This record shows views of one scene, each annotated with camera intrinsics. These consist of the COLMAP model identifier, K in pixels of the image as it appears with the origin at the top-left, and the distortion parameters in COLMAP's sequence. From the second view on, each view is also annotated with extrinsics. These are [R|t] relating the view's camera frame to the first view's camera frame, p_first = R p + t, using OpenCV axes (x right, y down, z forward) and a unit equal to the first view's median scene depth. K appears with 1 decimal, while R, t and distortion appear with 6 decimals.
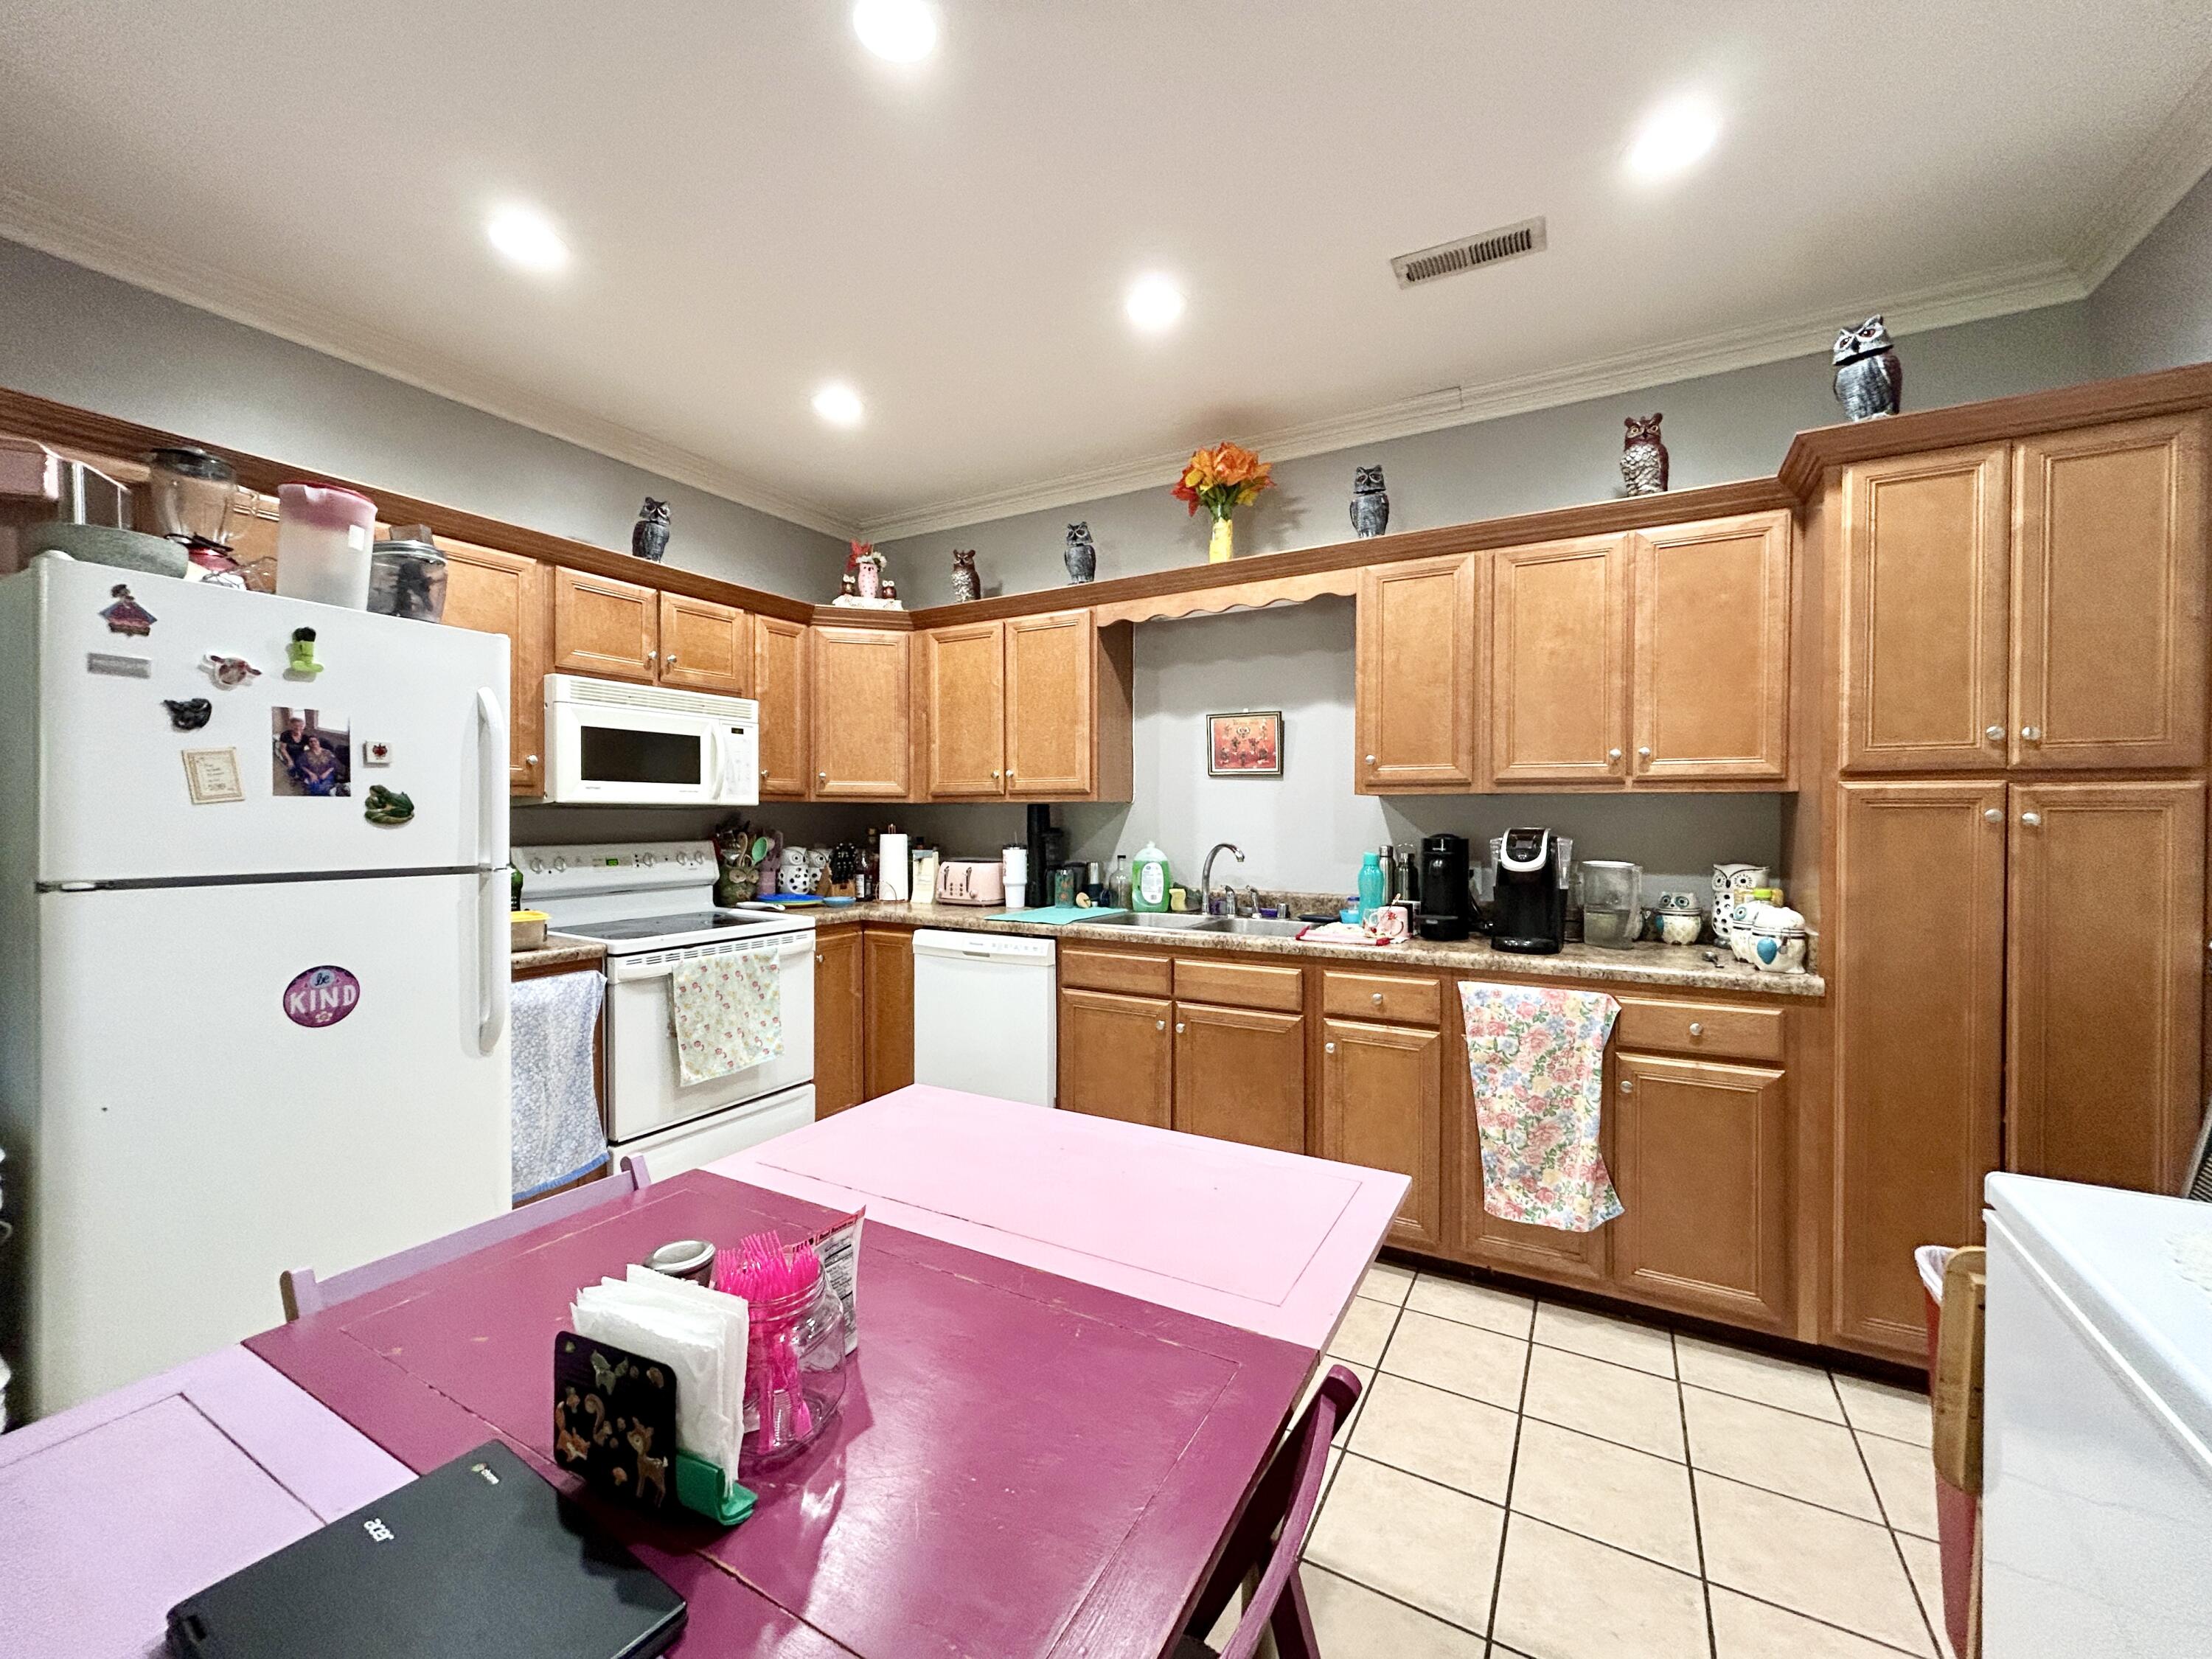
lens RADIAL K [[890.8, 0, 1099.7], [0, 890.8, 822.6], [0, 0, 1]] dist [0.000383, -0.000033]
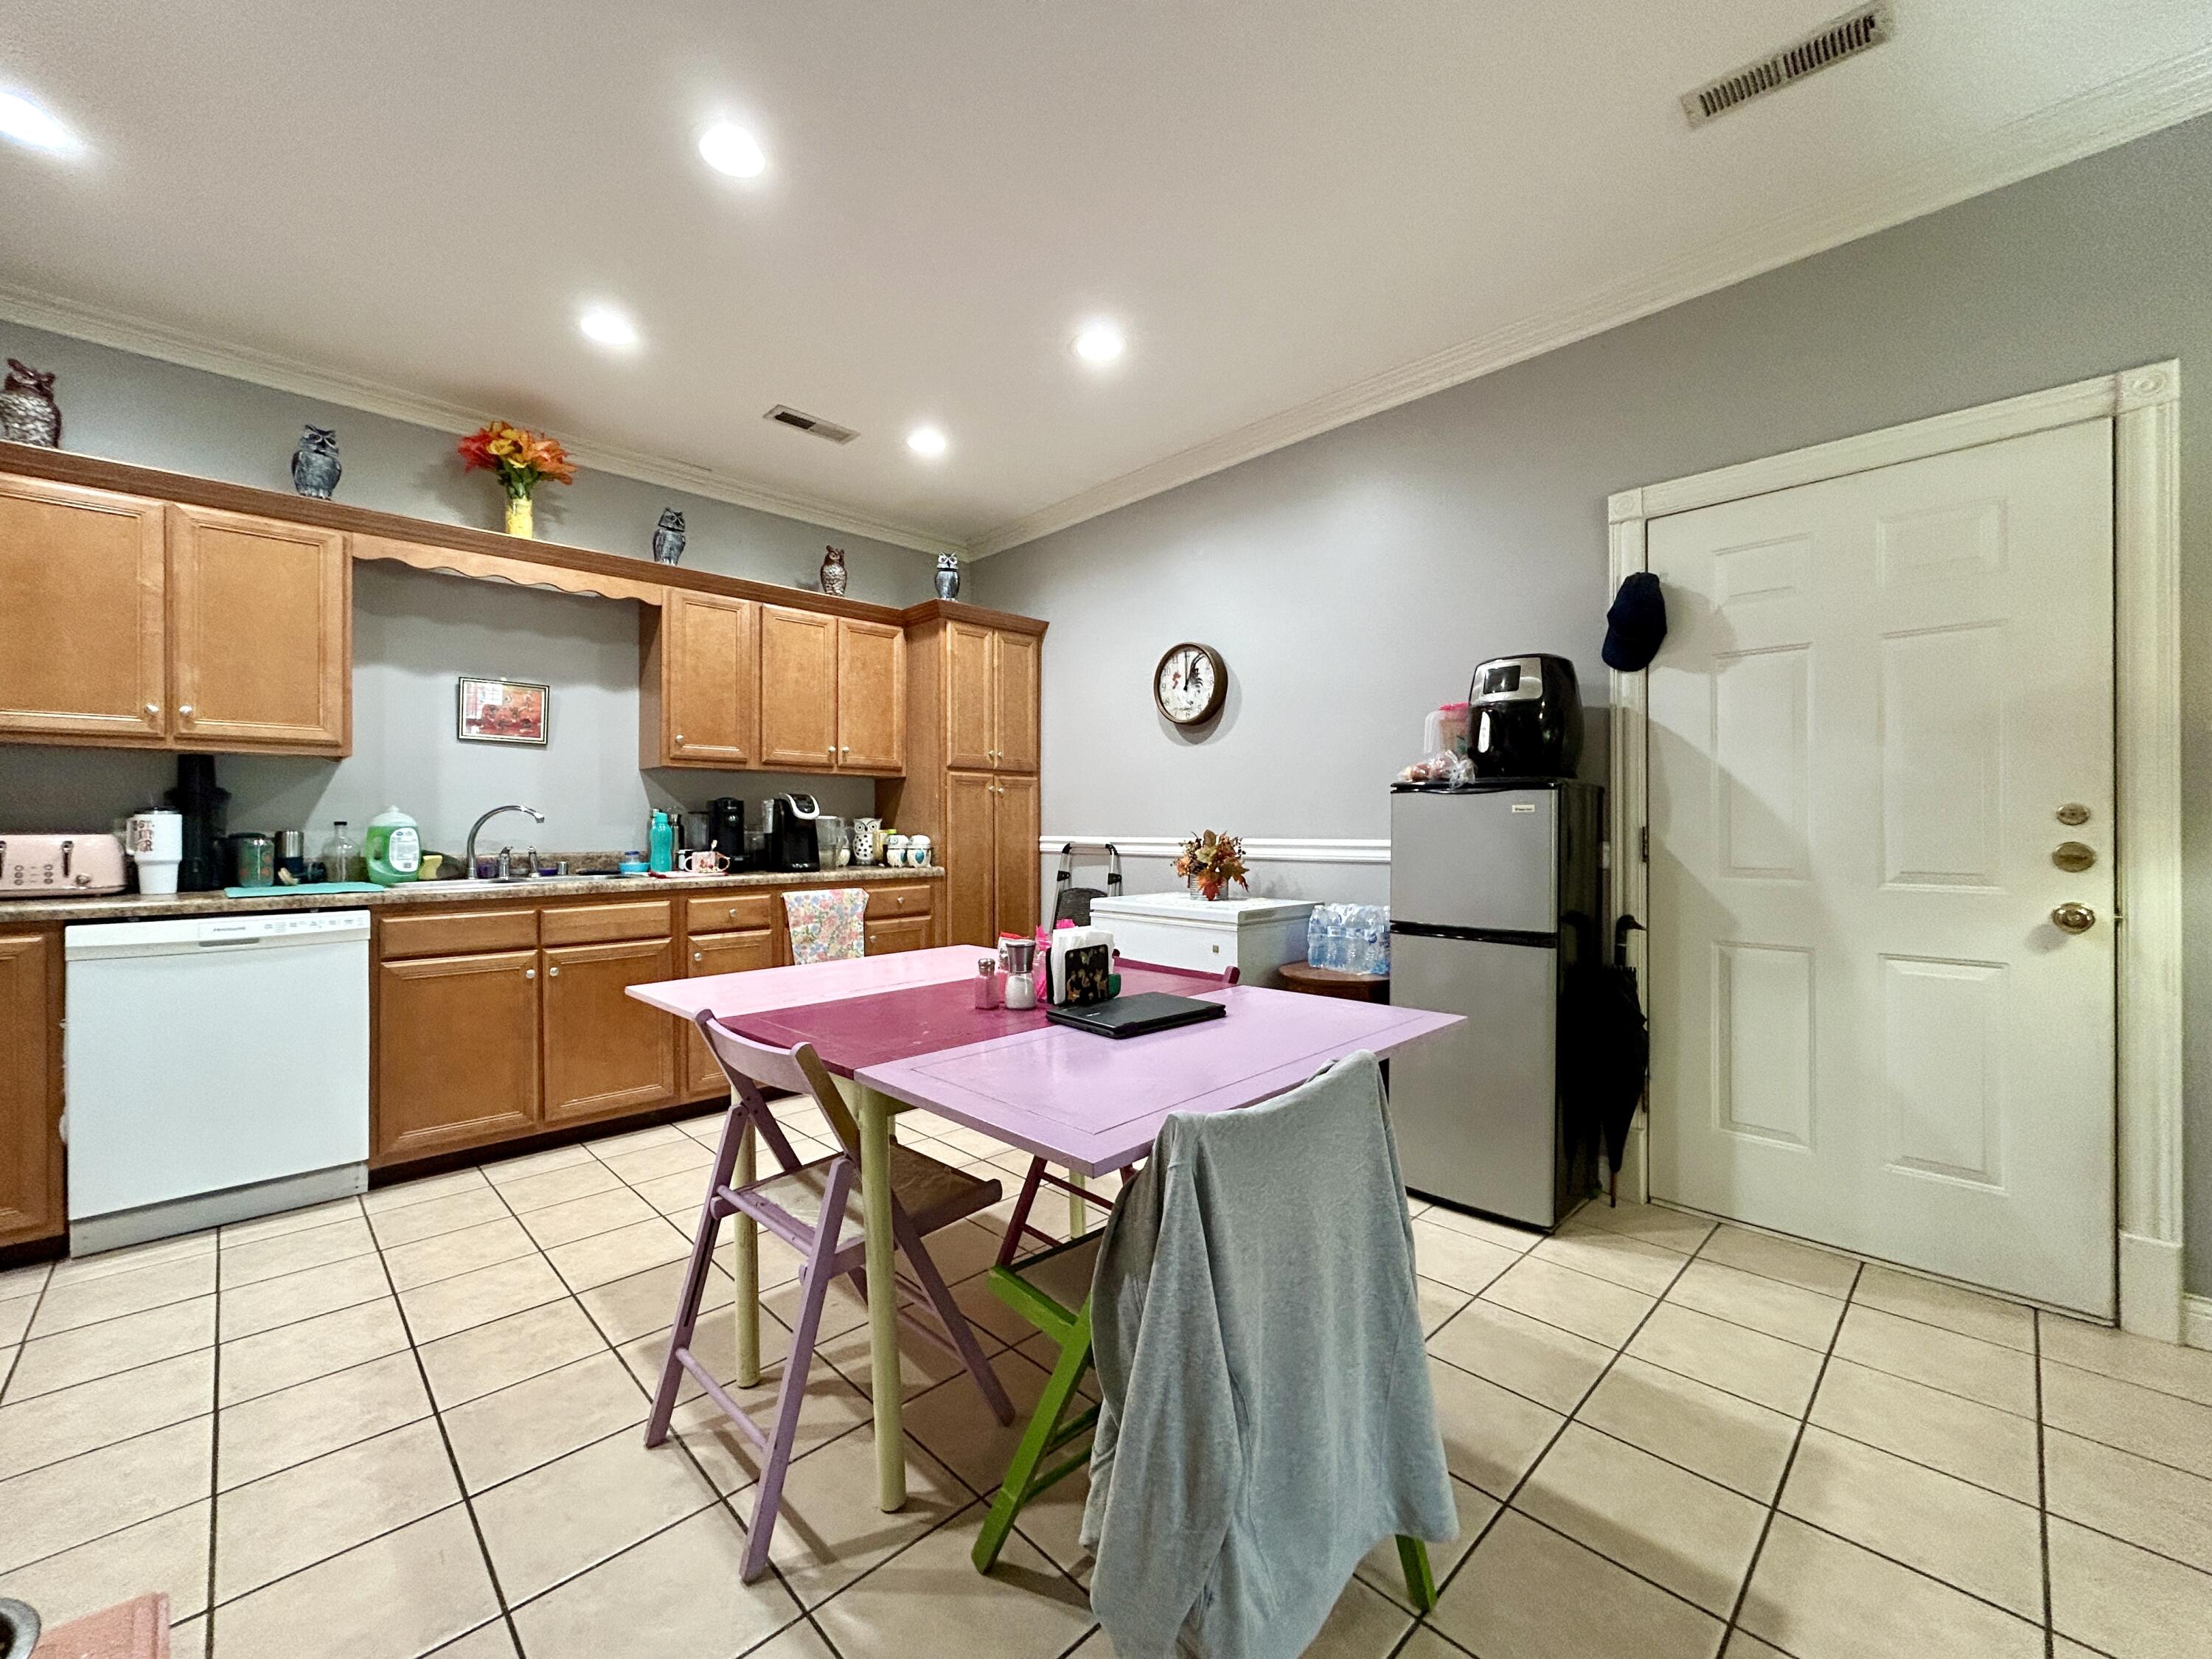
lens RADIAL K [[890.8, 0, 1099.7], [0, 890.8, 828.4], [0, 0, 1]] dist [0.000383, -0.000033]
pose [[0.266644, -0.002327, 0.963792, -0.761010], [0.012989, 0.999915, -0.001179, 0.066942], [-0.963708, 0.012833, 0.266651, 0.075928]]
